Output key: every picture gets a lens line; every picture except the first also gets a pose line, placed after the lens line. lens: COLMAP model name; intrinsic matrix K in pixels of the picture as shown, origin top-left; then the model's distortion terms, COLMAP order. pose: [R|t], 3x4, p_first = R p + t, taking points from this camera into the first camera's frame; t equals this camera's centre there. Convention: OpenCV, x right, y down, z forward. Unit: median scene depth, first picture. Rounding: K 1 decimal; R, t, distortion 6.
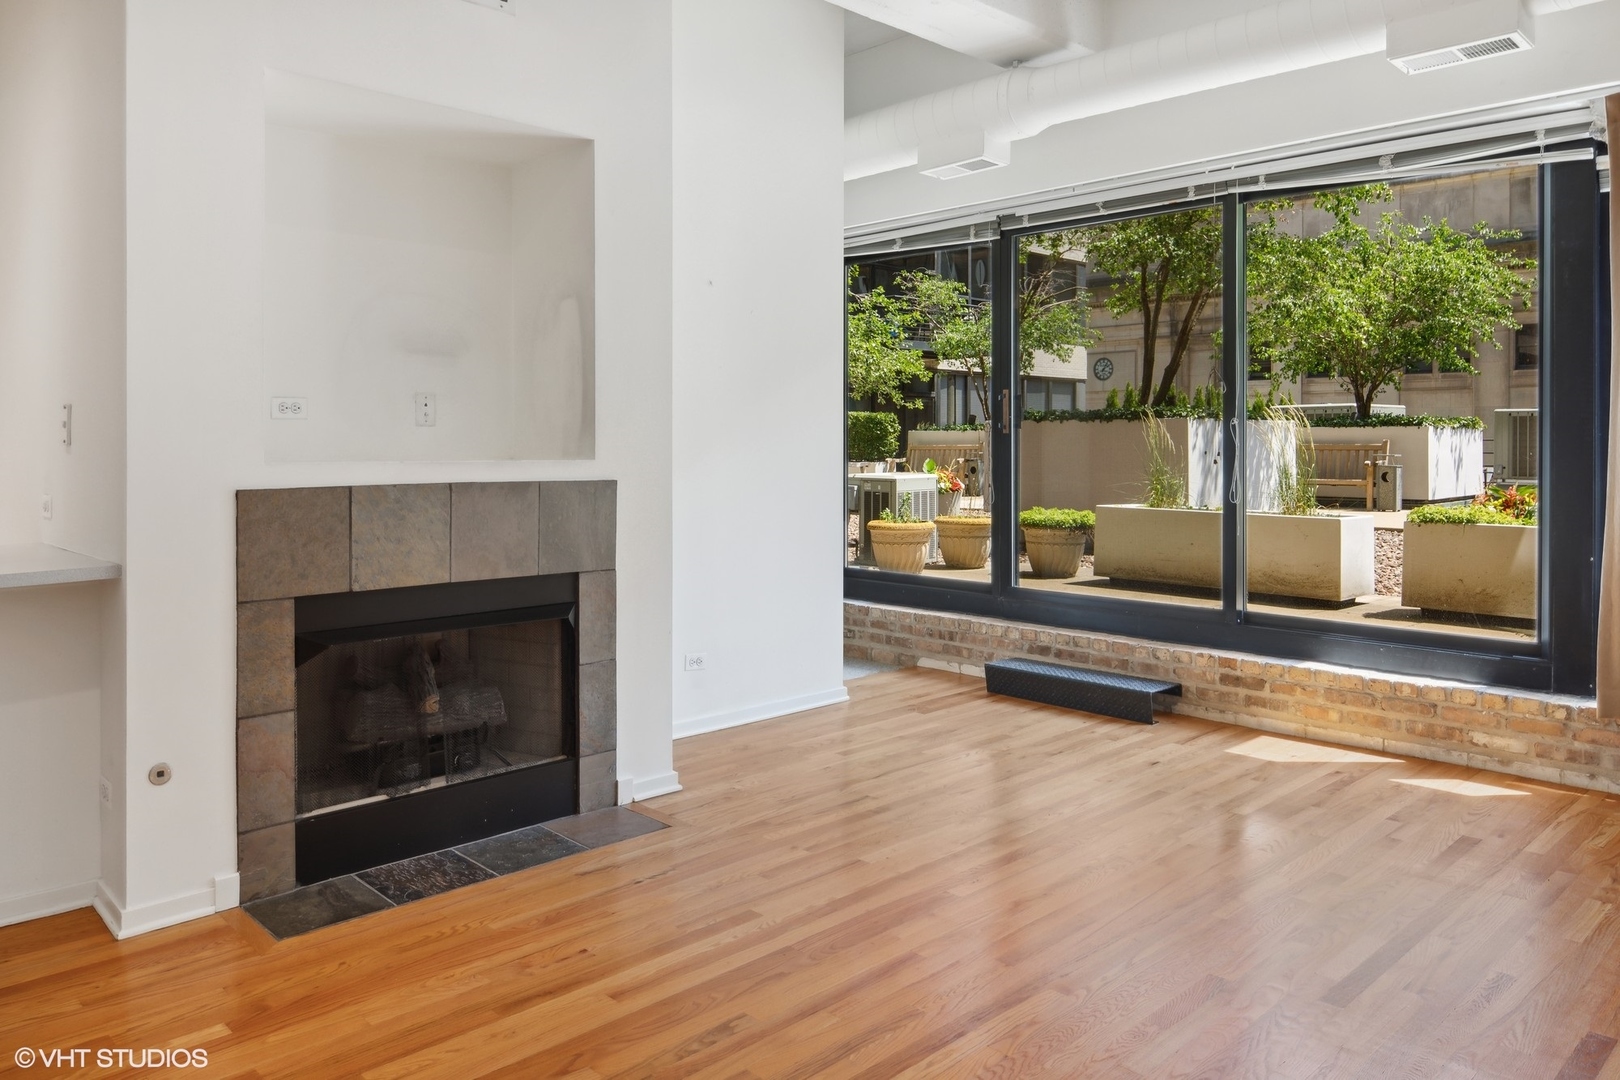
lens RADIAL K [[1164.5, 0, 816.0], [0, 1164.5, 449.6], [0, 0, 1]] dist [-0.001266, -0.006175]
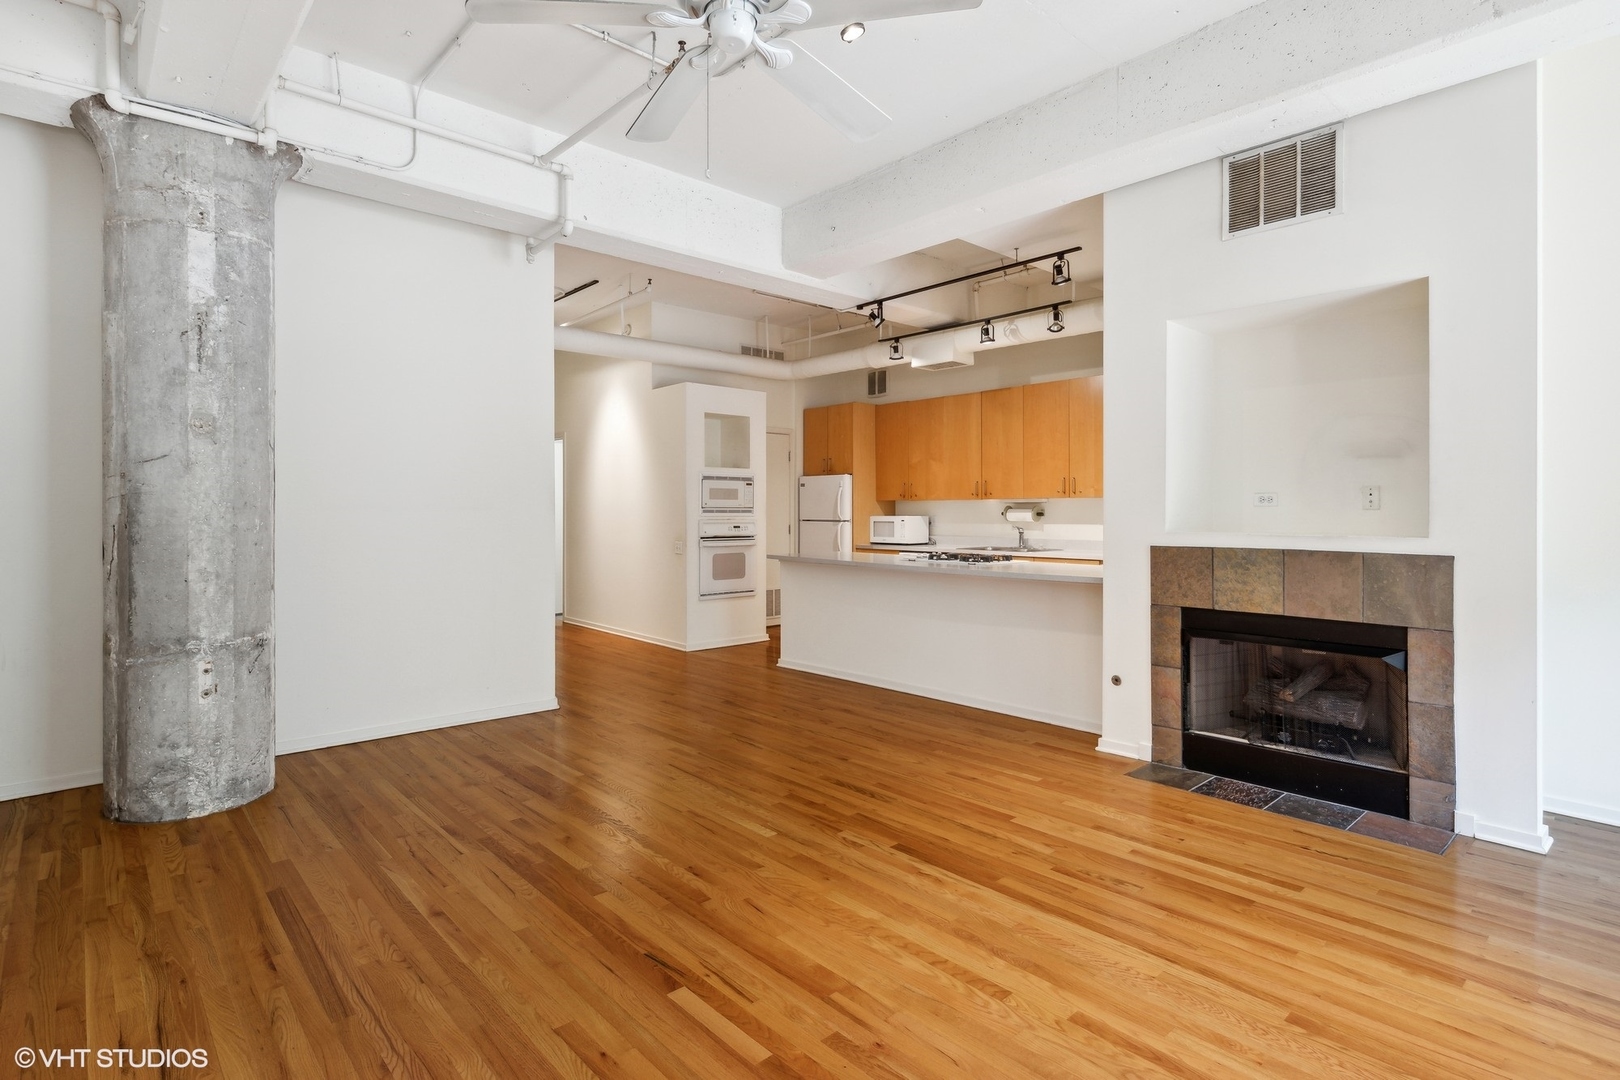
lens RADIAL K [[812.9, 0, 794.5], [0, 812.9, 509.9], [0, 0, 1]] dist [0.003961, -0.000211]
pose [[-0.056575, -0.001833, -0.998397, 0.620675], [-0.006474, 0.999978, -0.001469, -0.013172], [0.998377, 0.006381, -0.056585, 0.341367]]
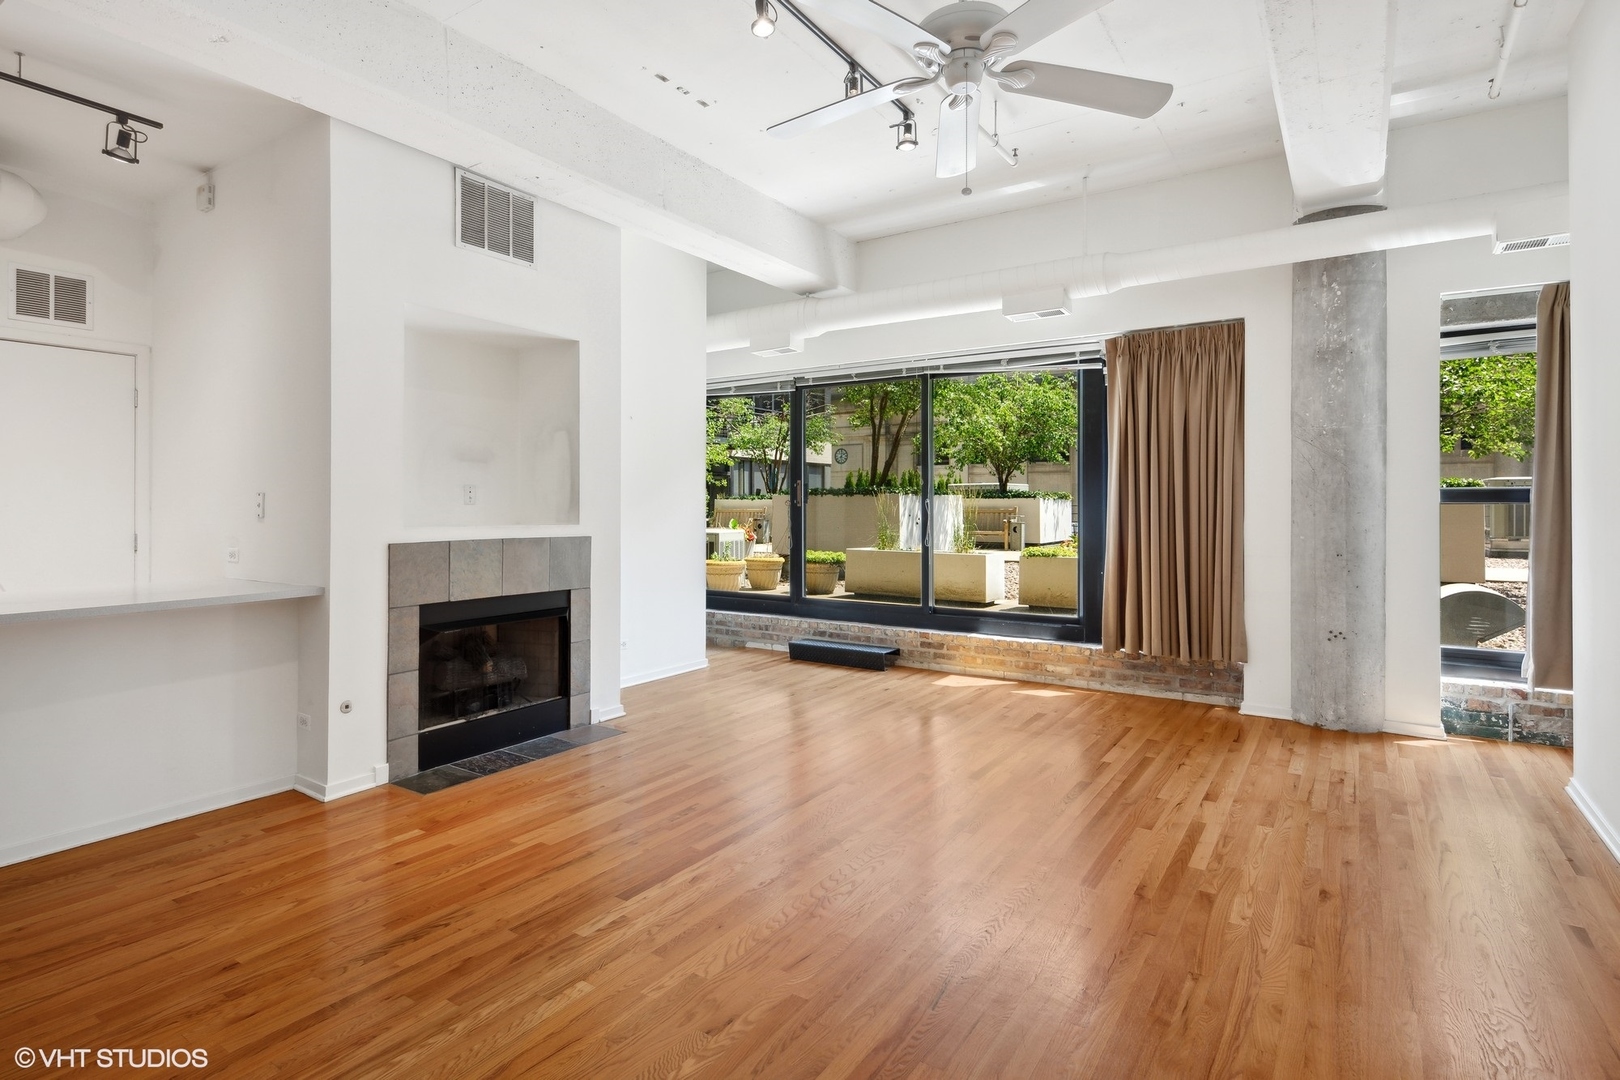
lens RADIAL K [[838.6, 0, 825.5], [0, 838.6, 500.0], [0, 0, 1]] dist [0.001671, -0.000304]
pose [[0.974592, 0.002380, 0.223975, -0.099272], [0.000464, 0.999920, -0.012644, -0.010519], [-0.223987, 0.012427, 0.974513, -0.266806]]
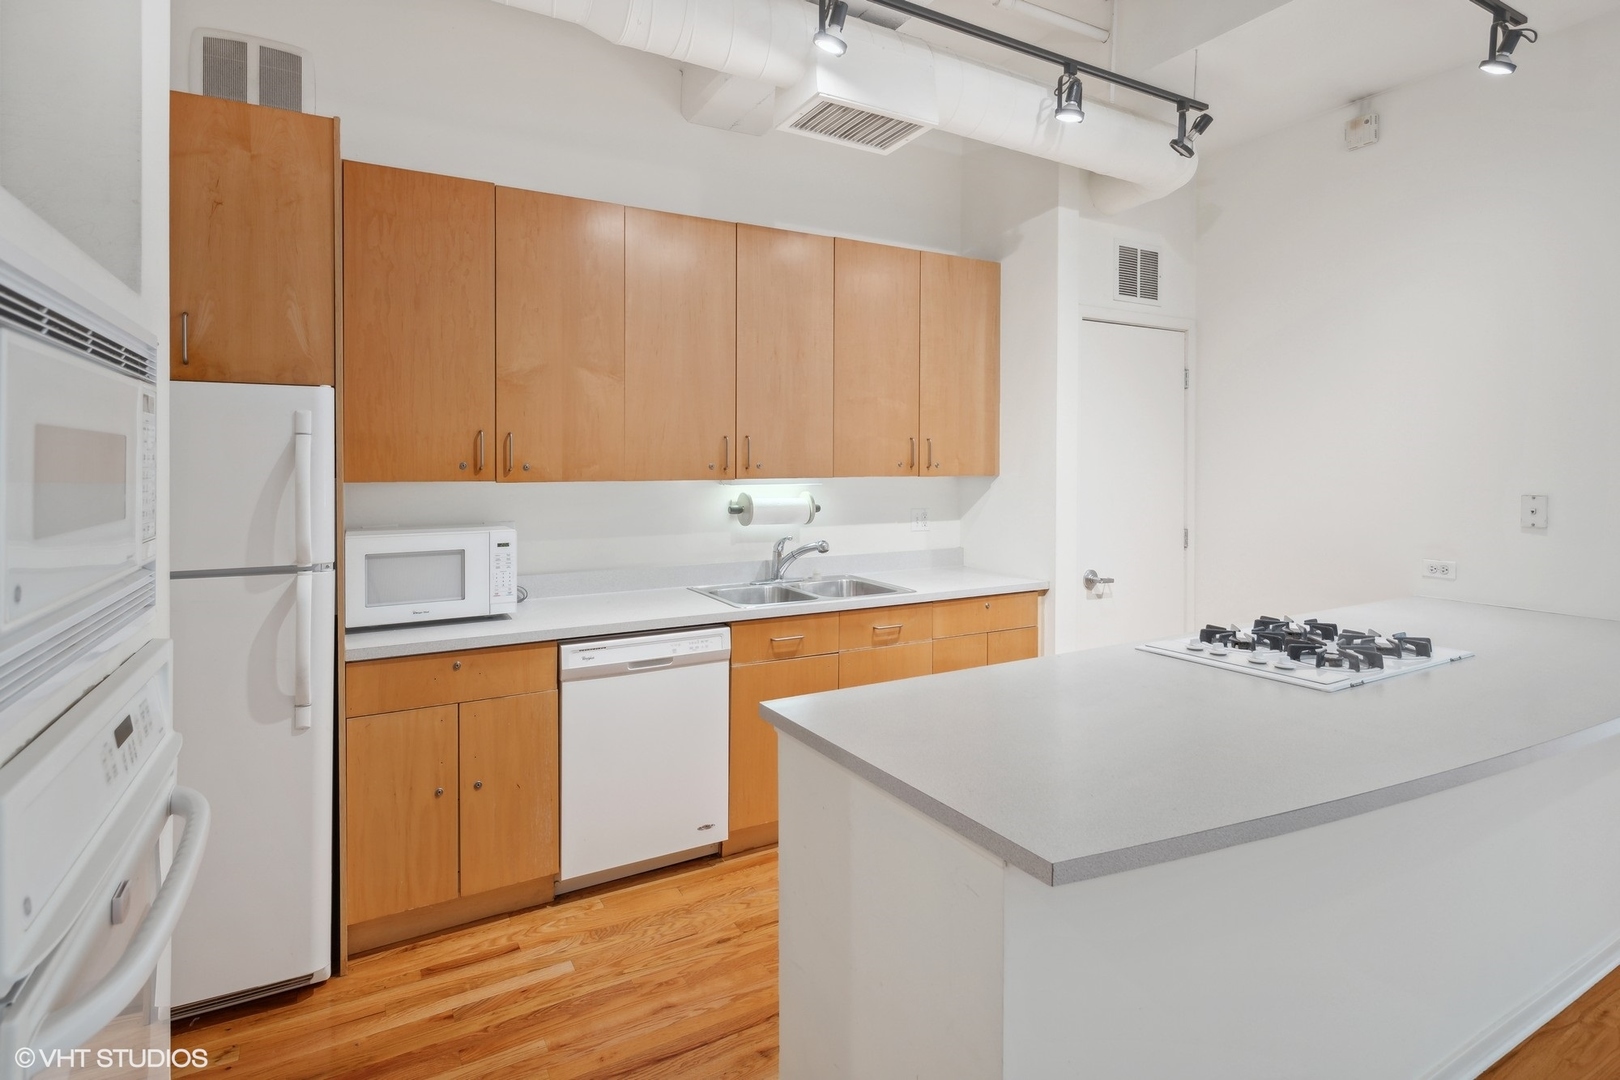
lens RADIAL K [[803.8, 0, 806.4], [0, 803.8, 465.7], [0, 0, 1]] dist [-0.000463, -0.000204]
pose [[0.963317, 0.001754, -0.268361, -0.892994], [-0.002331, 0.999996, -0.001830, -0.051765], [0.268357, 0.002389, 0.963317, -0.042198]]
